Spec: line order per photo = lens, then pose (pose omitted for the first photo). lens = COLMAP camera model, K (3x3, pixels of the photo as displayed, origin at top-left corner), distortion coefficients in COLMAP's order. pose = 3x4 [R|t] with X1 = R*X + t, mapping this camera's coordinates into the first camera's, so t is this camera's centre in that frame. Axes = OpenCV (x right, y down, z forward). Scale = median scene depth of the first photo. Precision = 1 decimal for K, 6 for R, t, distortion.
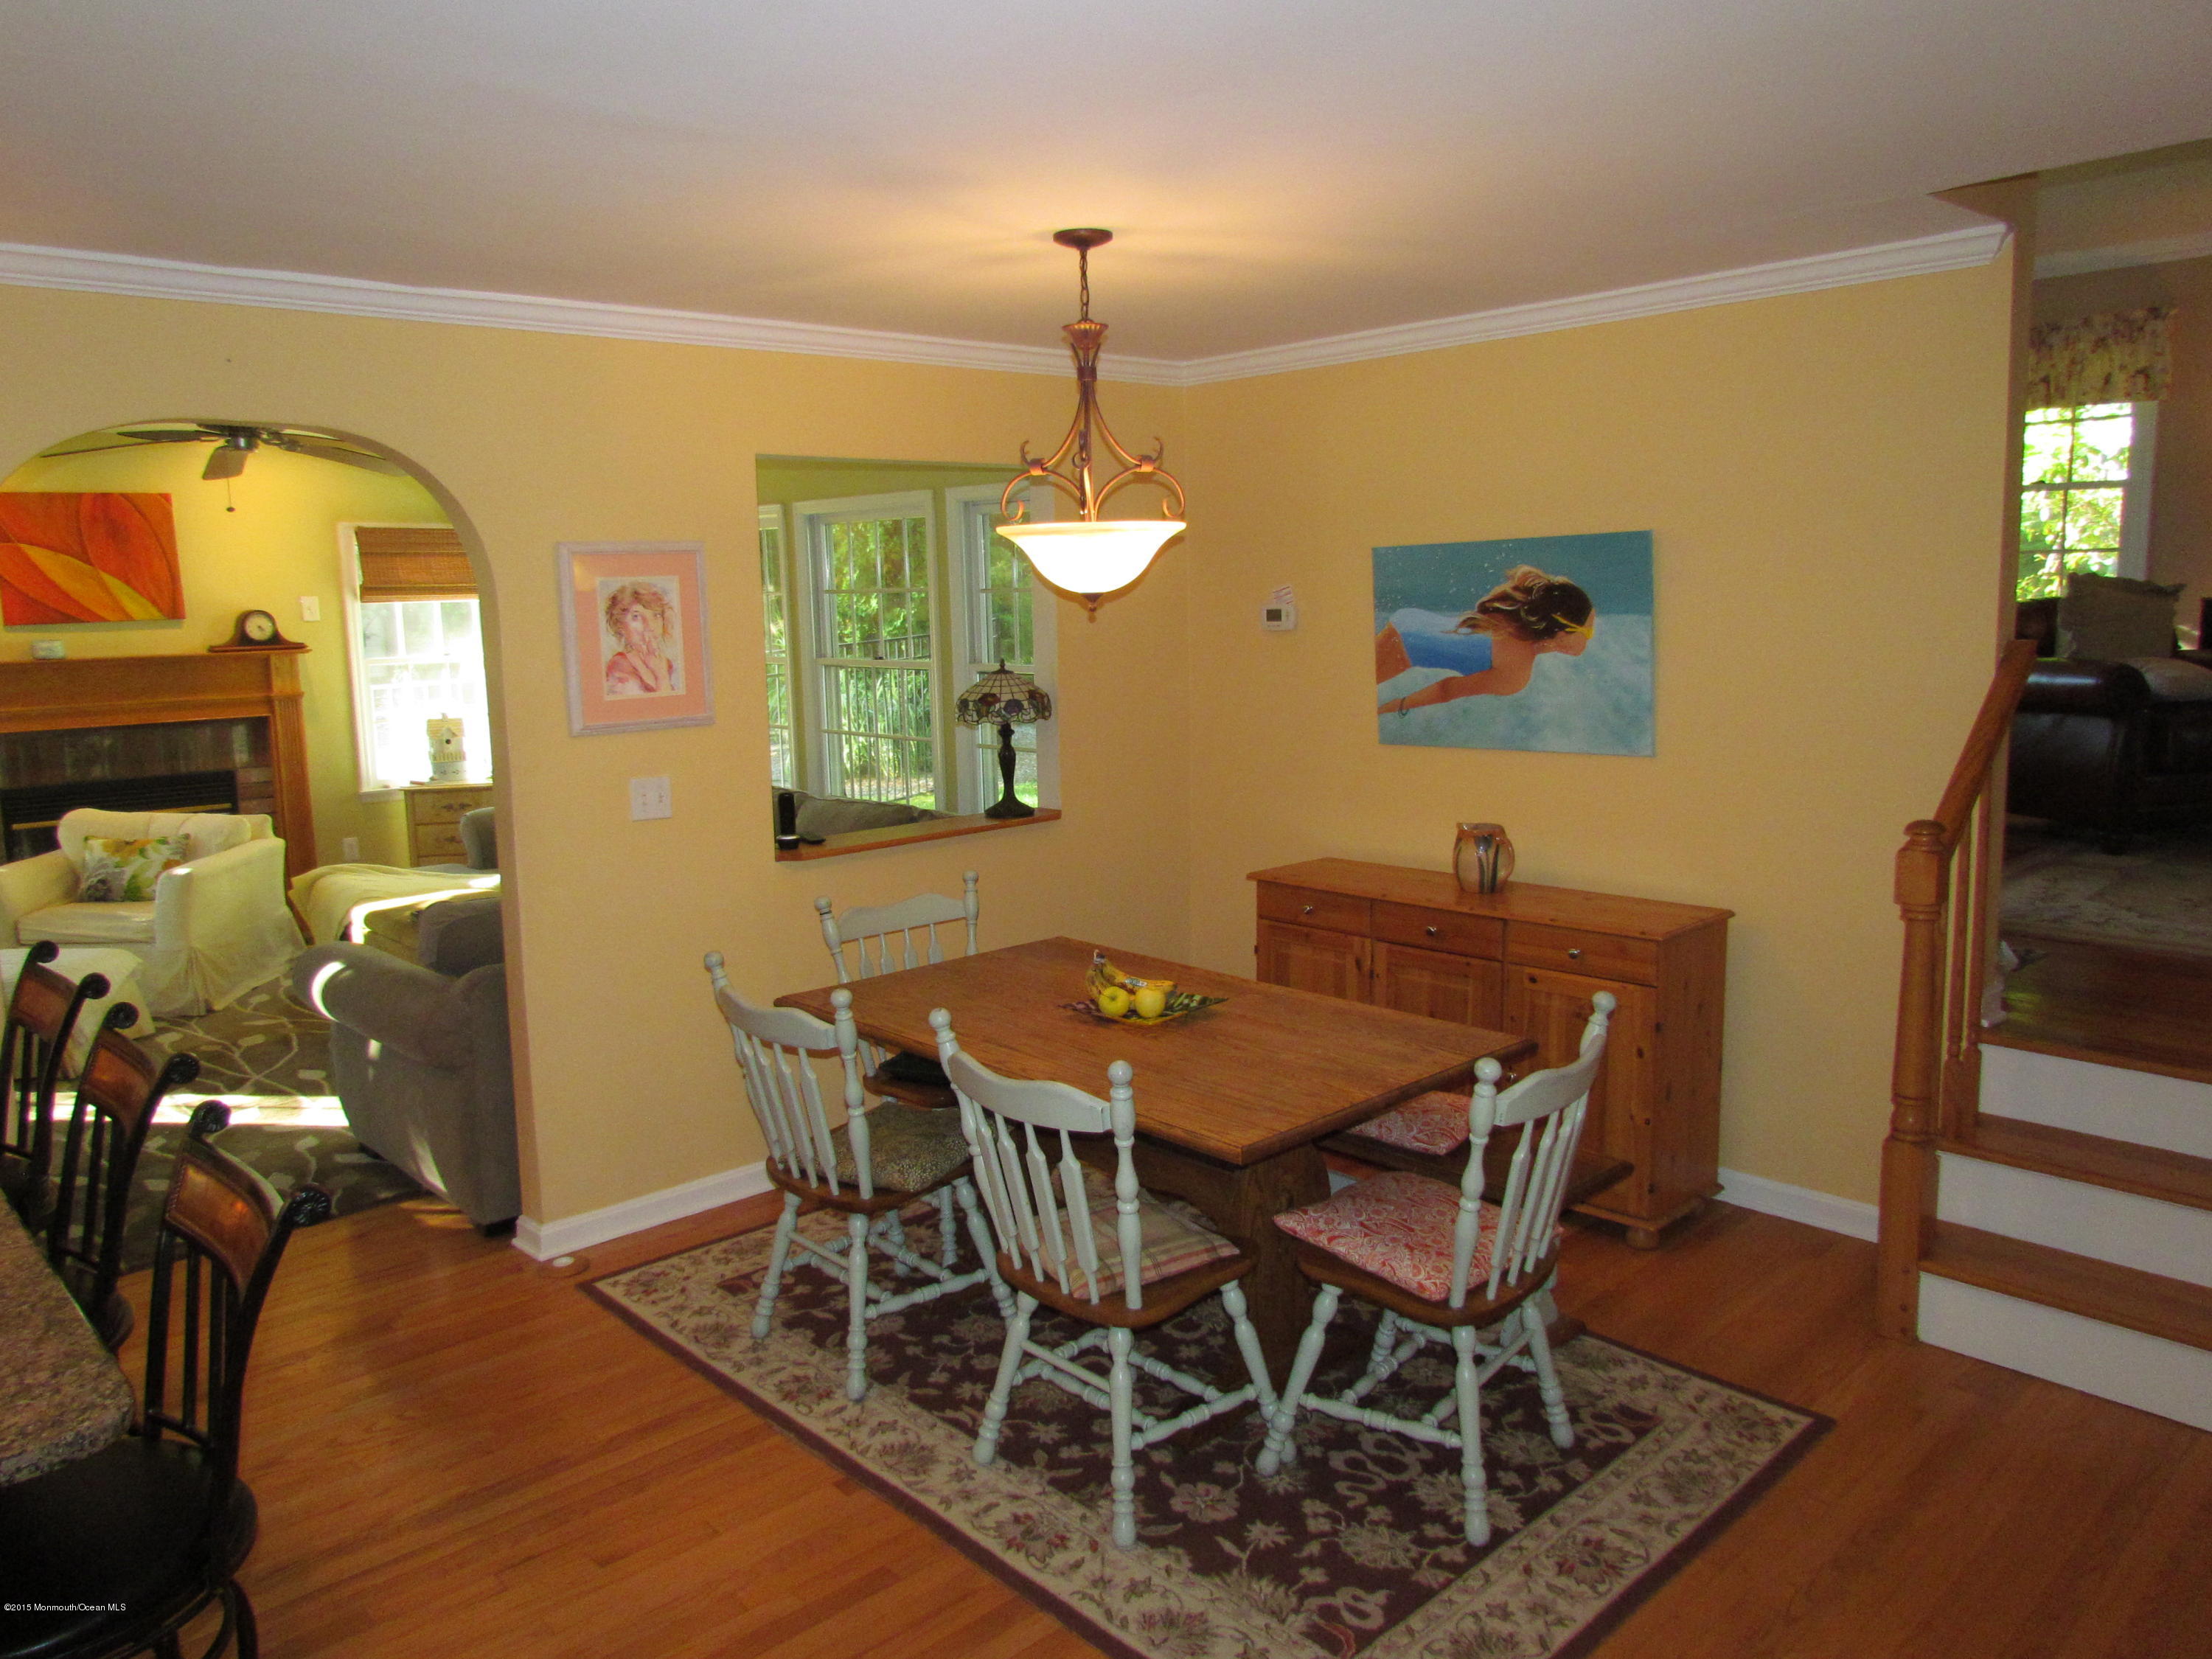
lens RADIAL K [[1605.5, 0, 1106.0], [0, 1605.5, 829.5], [0, 0, 1]] dist [0.004075, 0.002441]
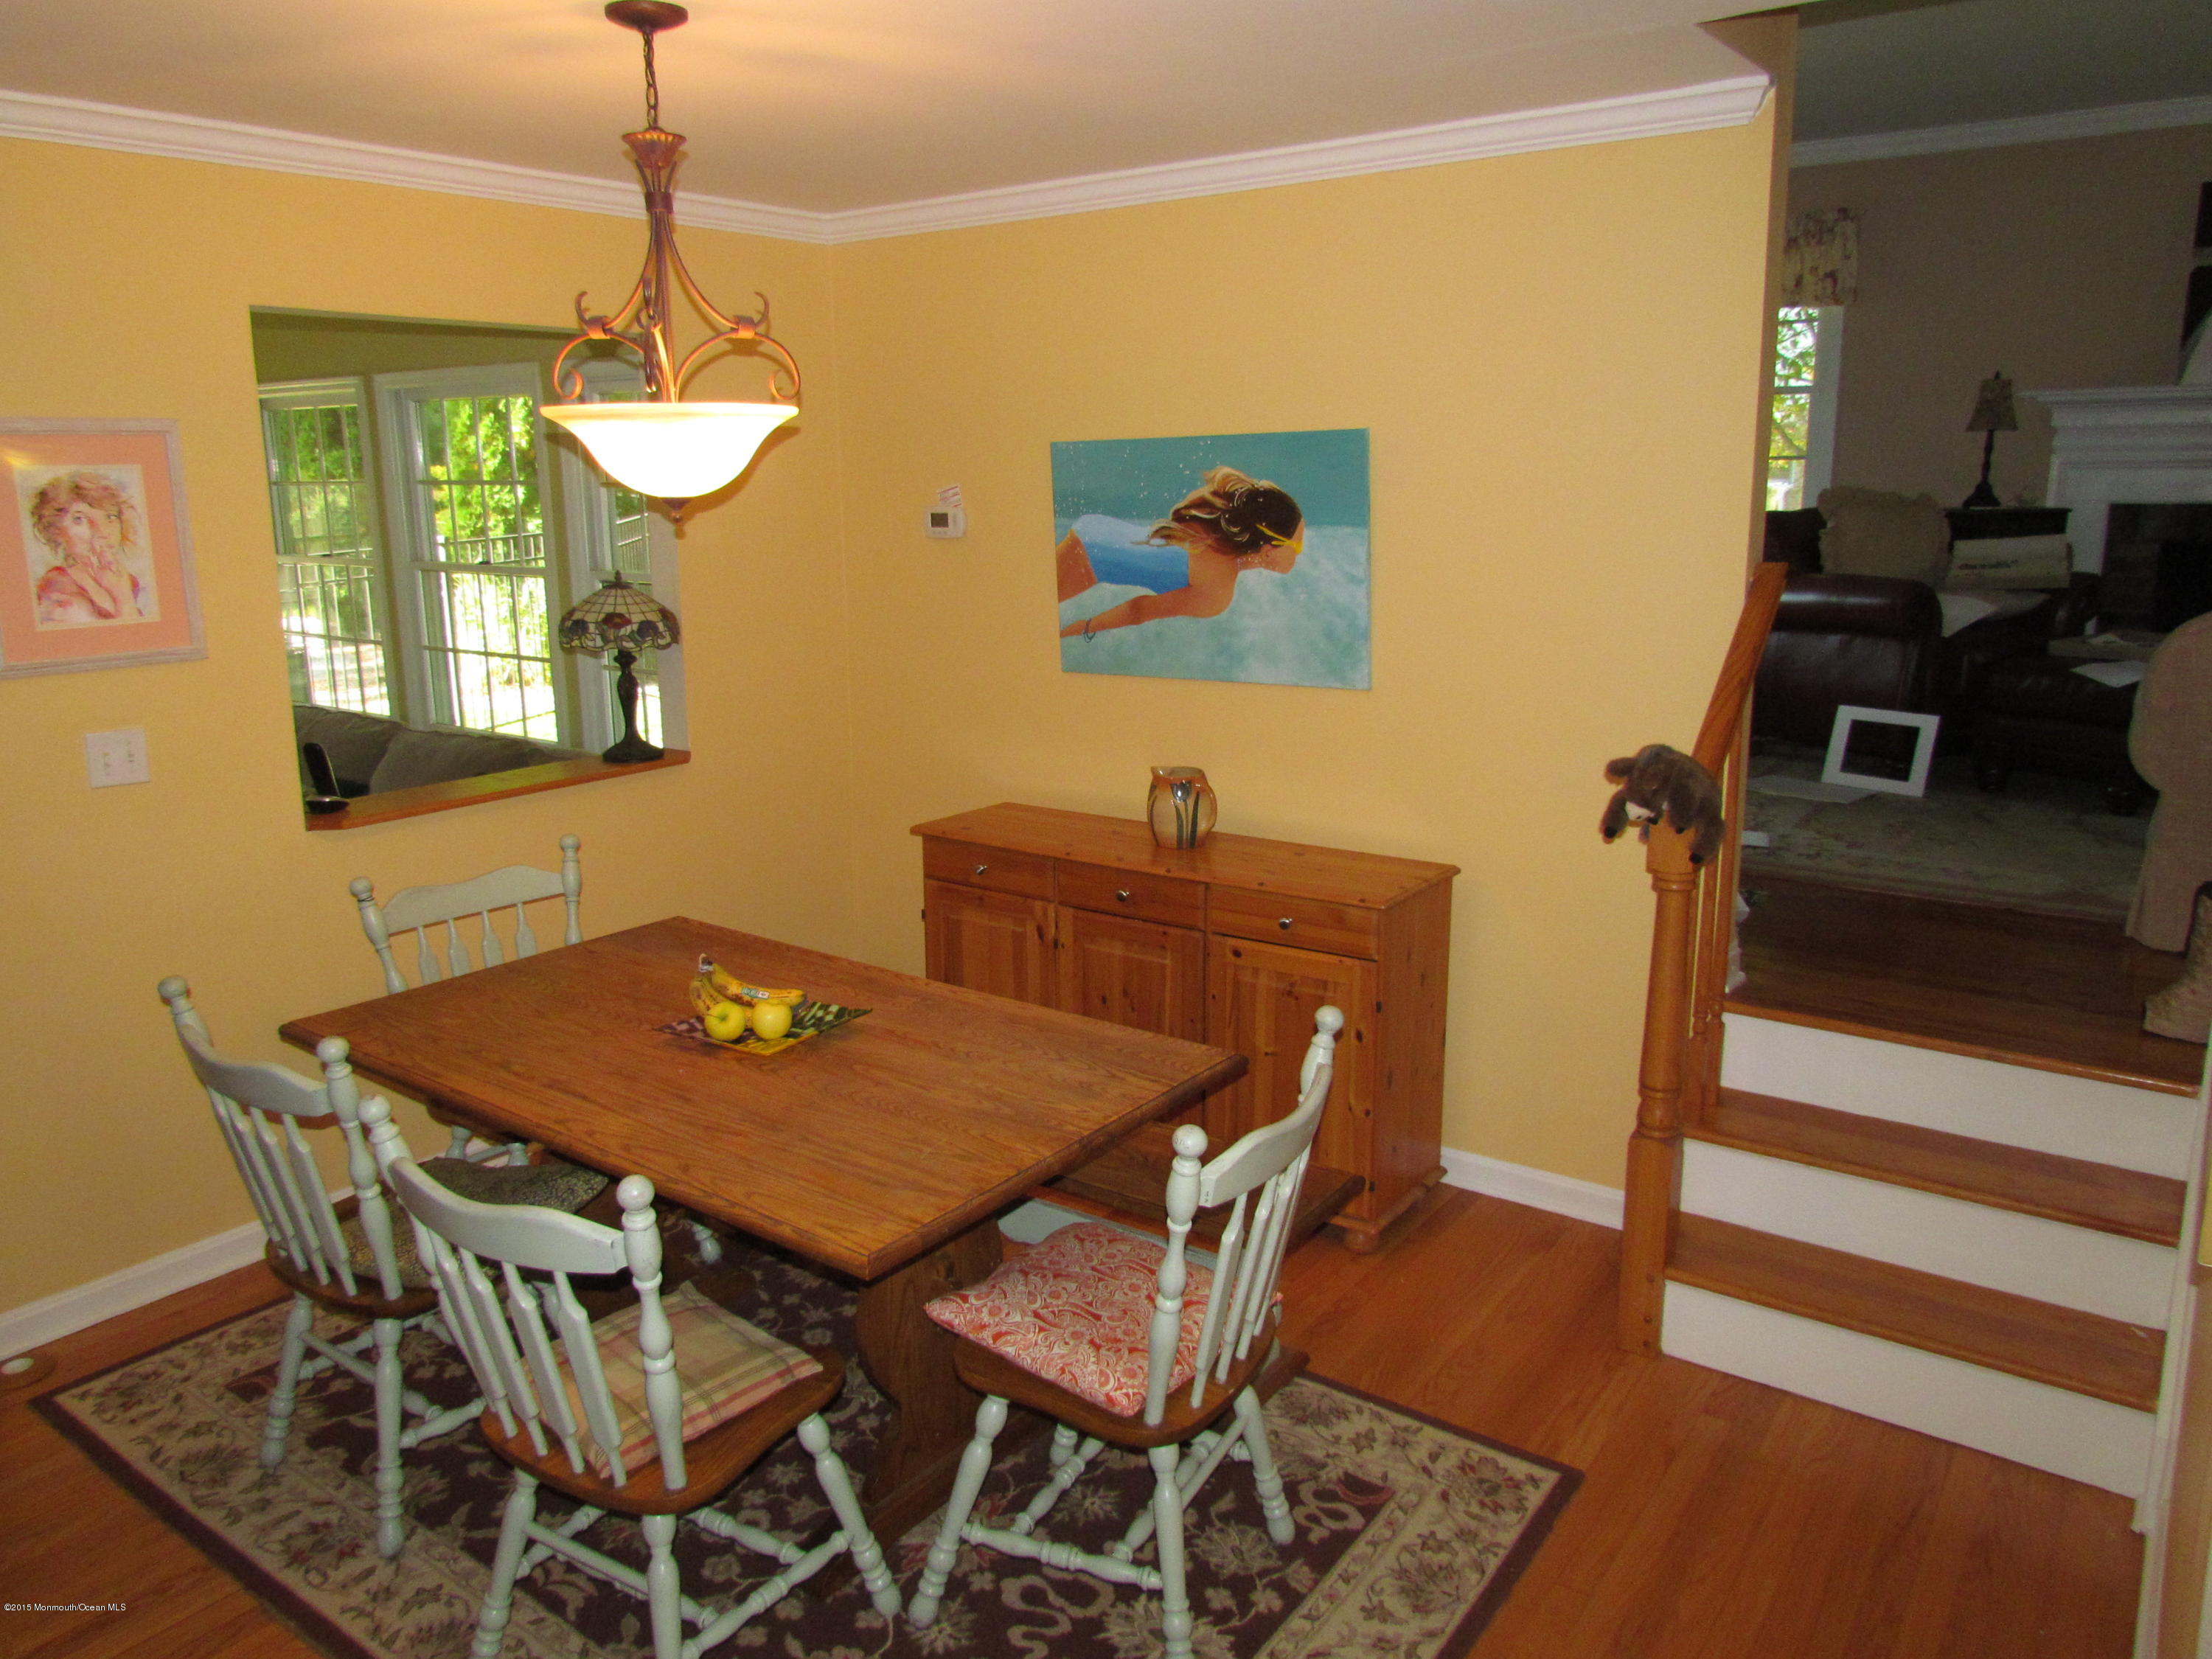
lens RADIAL K [[1580.4, 0, 1099.1], [0, 1580.4, 795.0], [0, 0, 1]] dist [-0.005314, -0.000442]
pose [[0.983947, -0.021762, 0.177127, 0.047194], [0.013041, 0.998651, 0.050252, -0.037154], [-0.177982, -0.047135, 0.982904, 0.198921]]
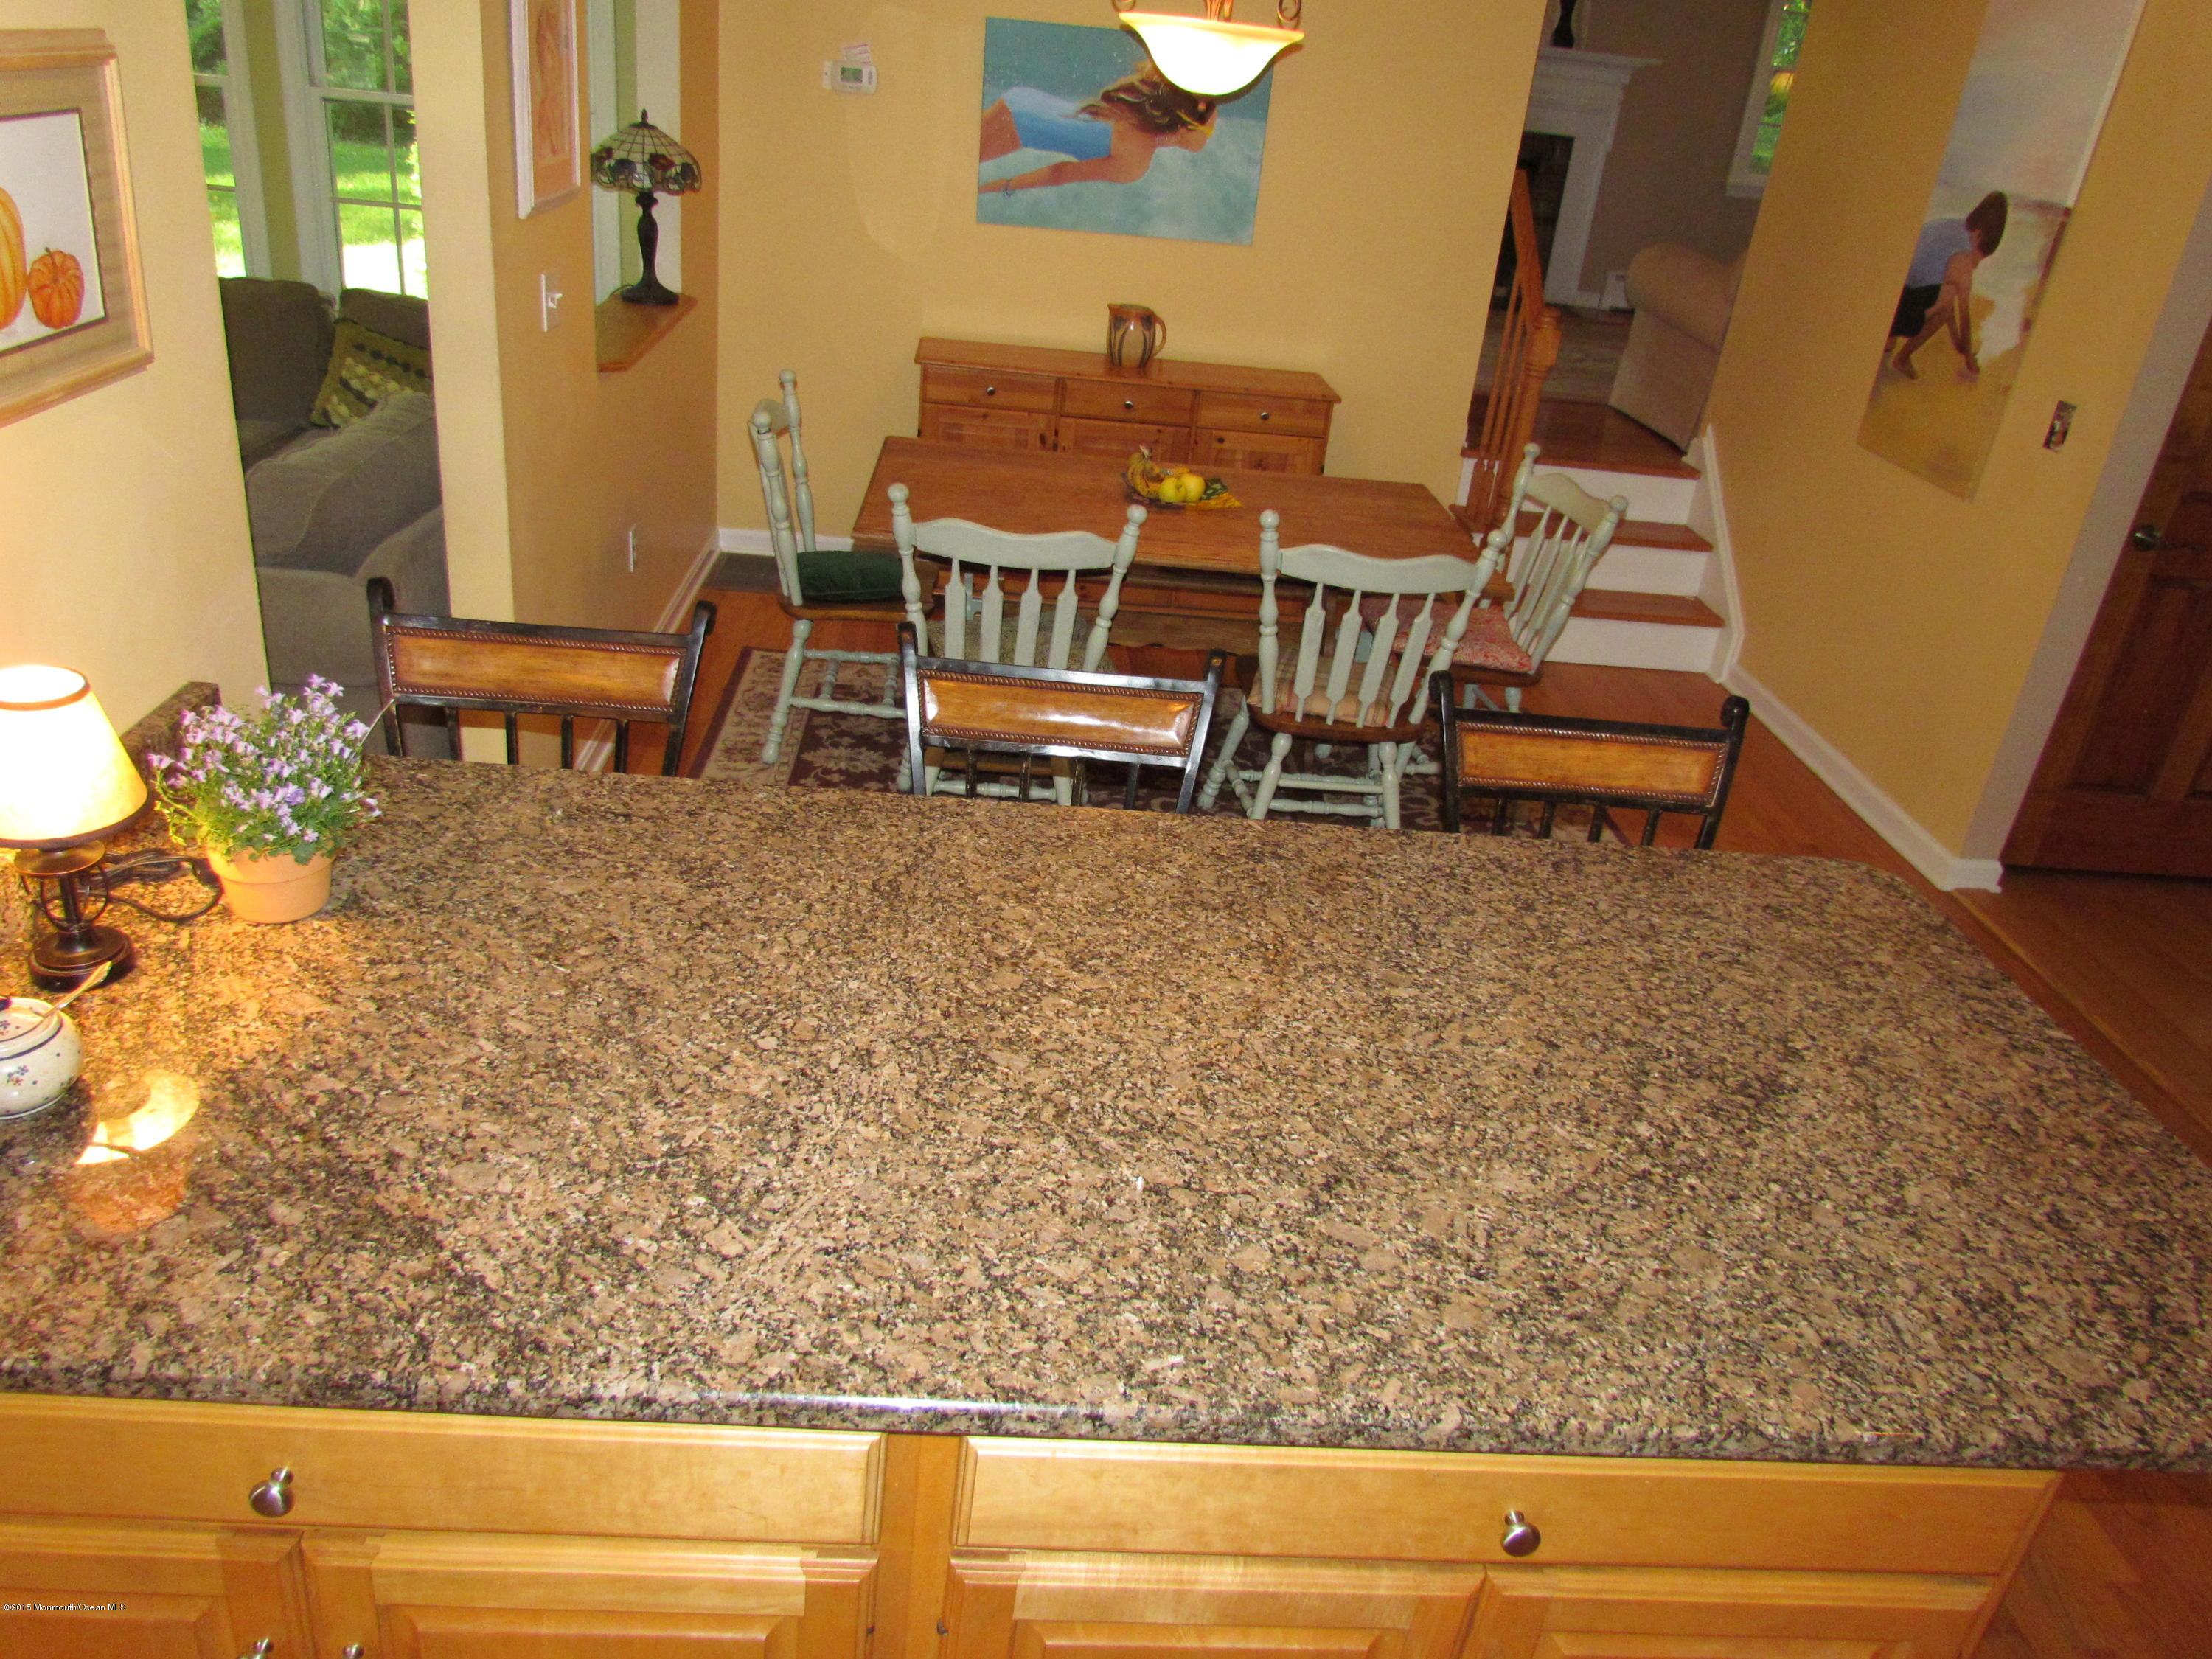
lens RADIAL K [[1580.4, 0, 1099.1], [0, 1580.4, 795.0], [0, 0, 1]] dist [-0.005314, -0.000442]
pose [[0.629979, -0.253402, 0.734107, -0.779304], [-0.001053, 0.944989, 0.327099, -0.047766], [-0.776611, -0.206839, 0.595057, 0.318435]]
